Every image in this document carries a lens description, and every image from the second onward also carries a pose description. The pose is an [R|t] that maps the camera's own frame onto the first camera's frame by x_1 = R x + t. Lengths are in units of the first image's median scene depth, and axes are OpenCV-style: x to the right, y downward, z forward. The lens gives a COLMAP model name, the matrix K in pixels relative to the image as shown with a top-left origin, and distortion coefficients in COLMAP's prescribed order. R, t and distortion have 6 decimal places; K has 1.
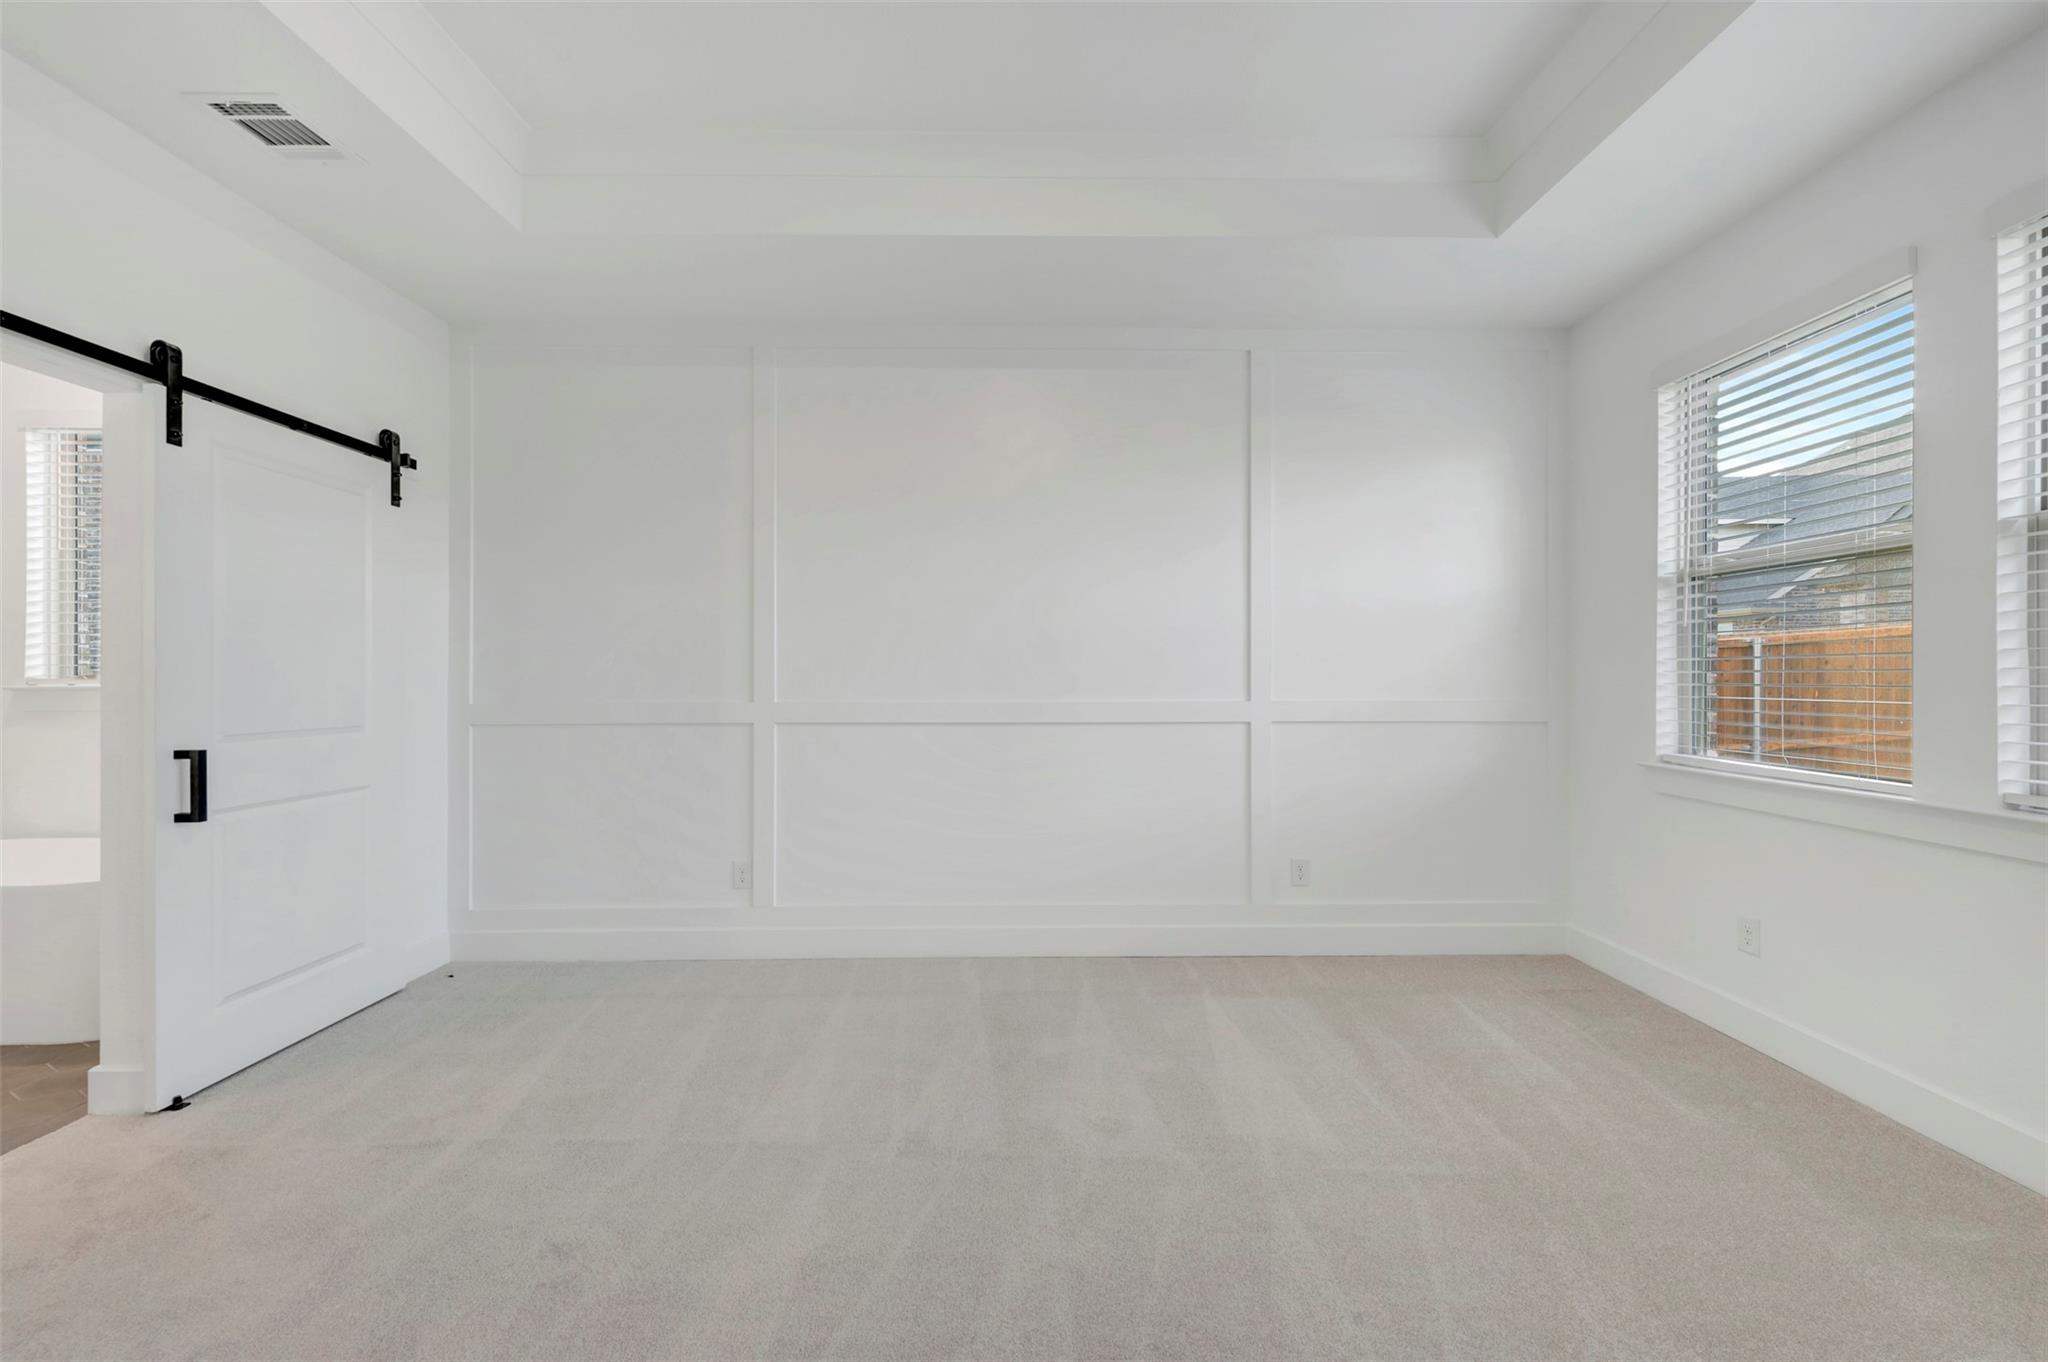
lens RADIAL K [[817.8, 0, 1034.3], [0, 817.8, 678.3], [0, 0, 1]] dist [0.000953, 0.000842]
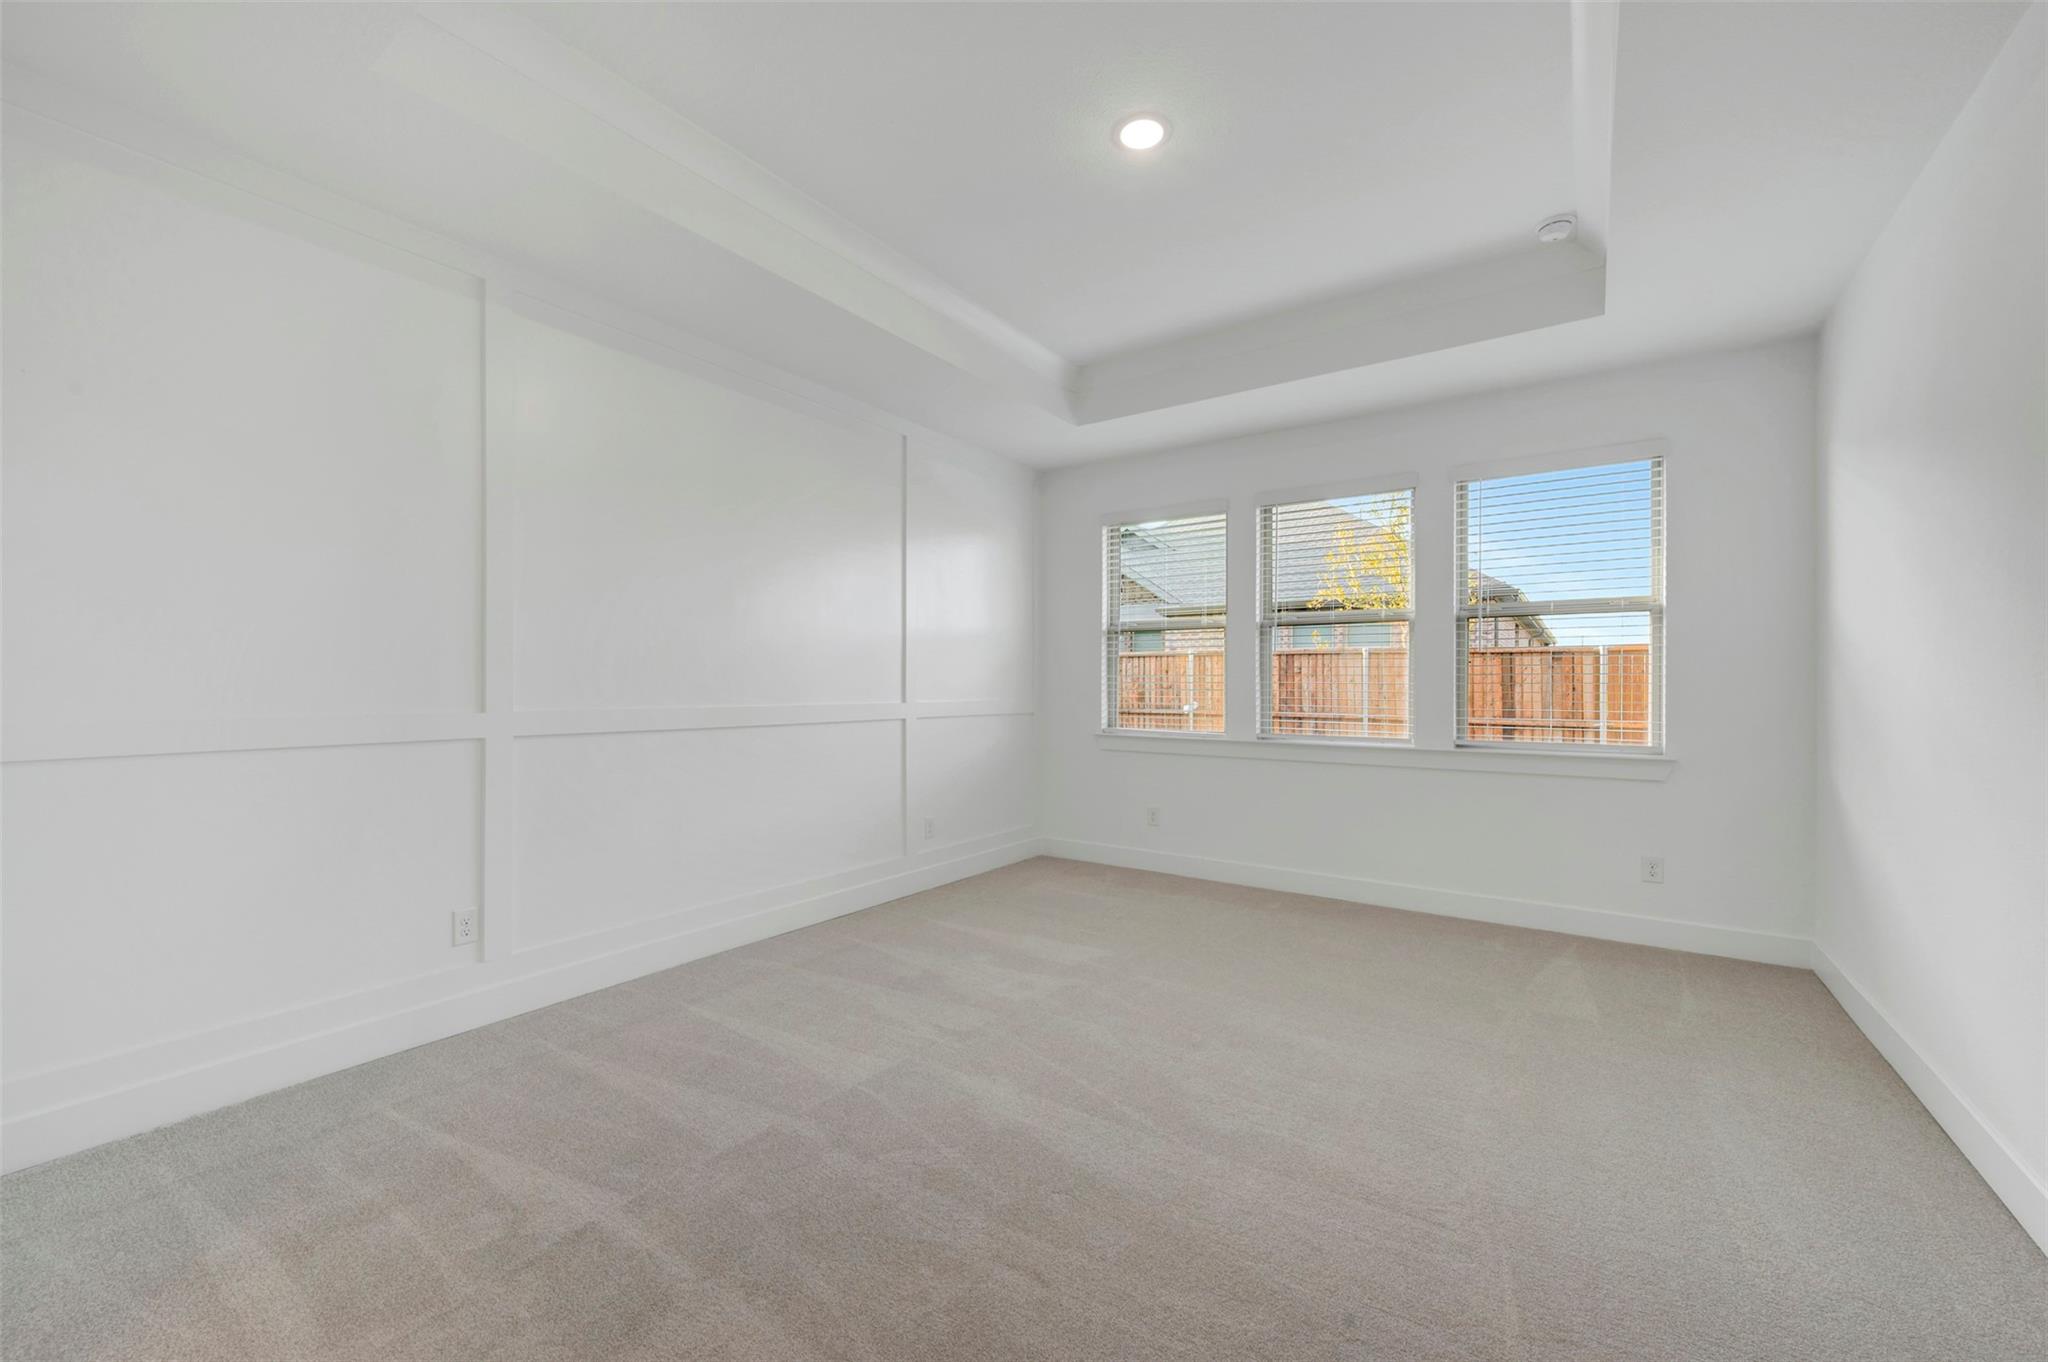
lens RADIAL K [[806.7, 0, 1023.0], [0, 806.7, 691.5], [0, 0, 1]] dist [0.000261, 0.000145]
pose [[0.582610, -0.001989, 0.812749, -0.685611], [0.003936, 0.999992, -0.000374, 0.011200], [-0.812742, 0.003416, 0.582613, 0.092080]]
